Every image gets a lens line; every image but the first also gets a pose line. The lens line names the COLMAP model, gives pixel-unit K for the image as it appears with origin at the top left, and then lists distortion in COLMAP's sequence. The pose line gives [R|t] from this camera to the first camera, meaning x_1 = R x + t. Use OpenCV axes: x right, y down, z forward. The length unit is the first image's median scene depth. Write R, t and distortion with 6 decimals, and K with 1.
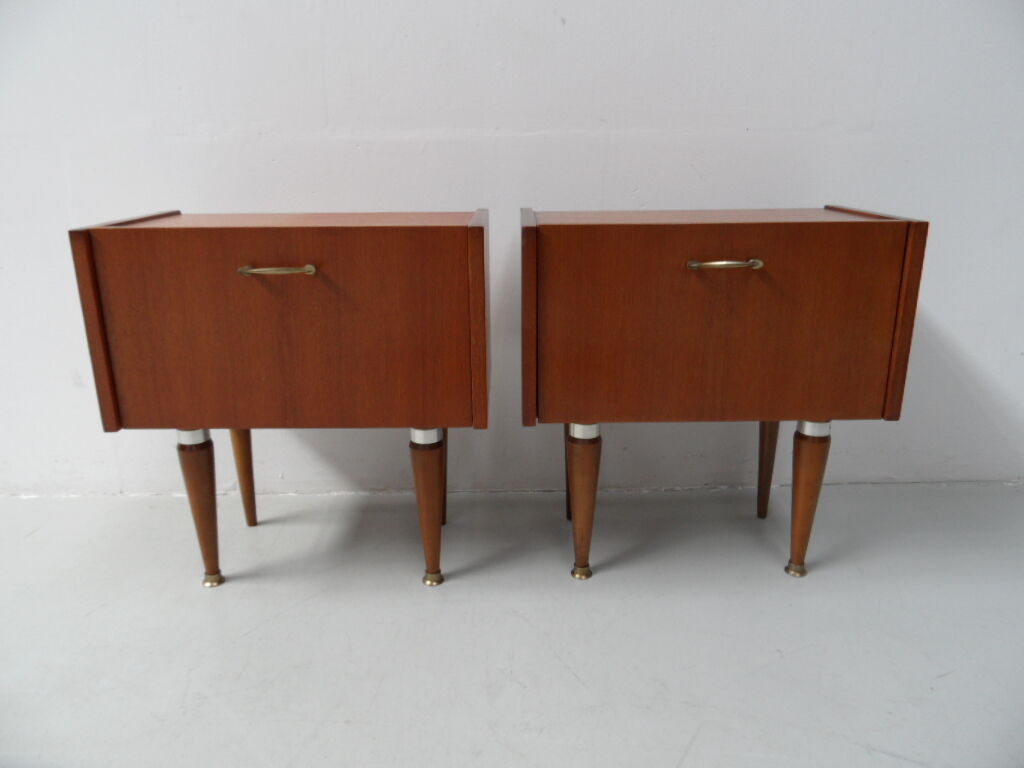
lens RADIAL K [[758.8, 0, 518.5], [0, 758.8, 389.3], [0, 0, 1]] dist [-0.036989, 0.030898]
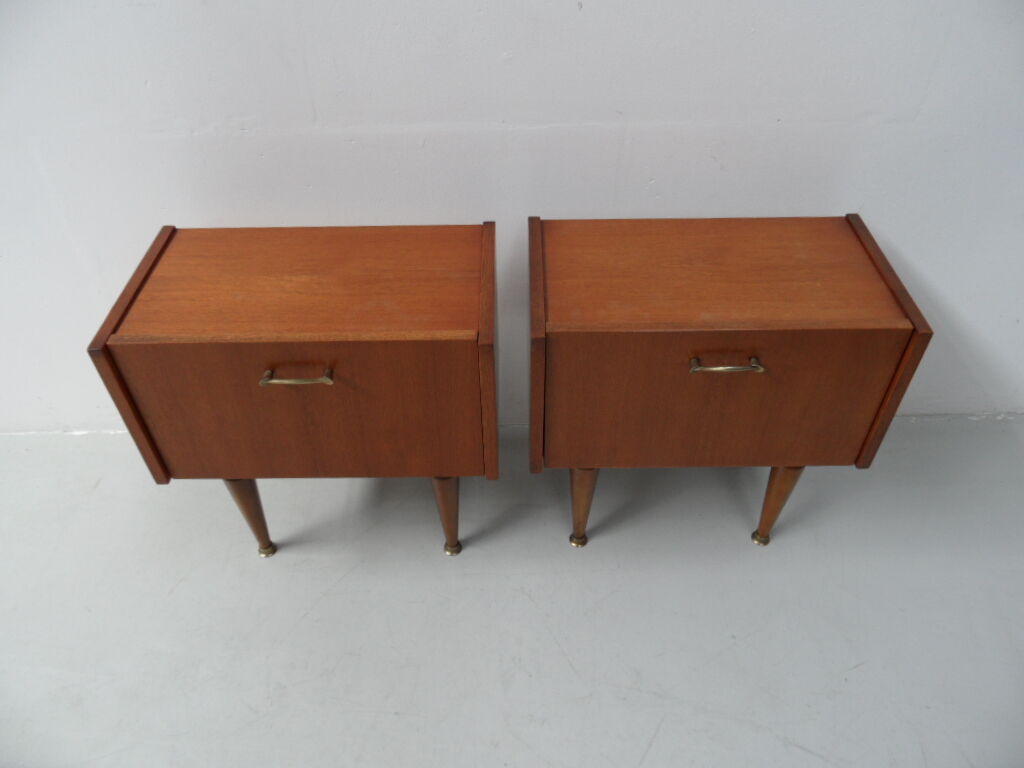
lens RADIAL K [[758.8, 0, 518.0], [0, 758.8, 377.1], [0, 0, 1]] dist [-0.036989, 0.030898]
pose [[1.000000, 0.000766, -0.000369, -0.011902], [-0.000525, 0.897995, 0.440005, -0.569672], [0.000668, -0.440005, 0.897995, 0.060739]]
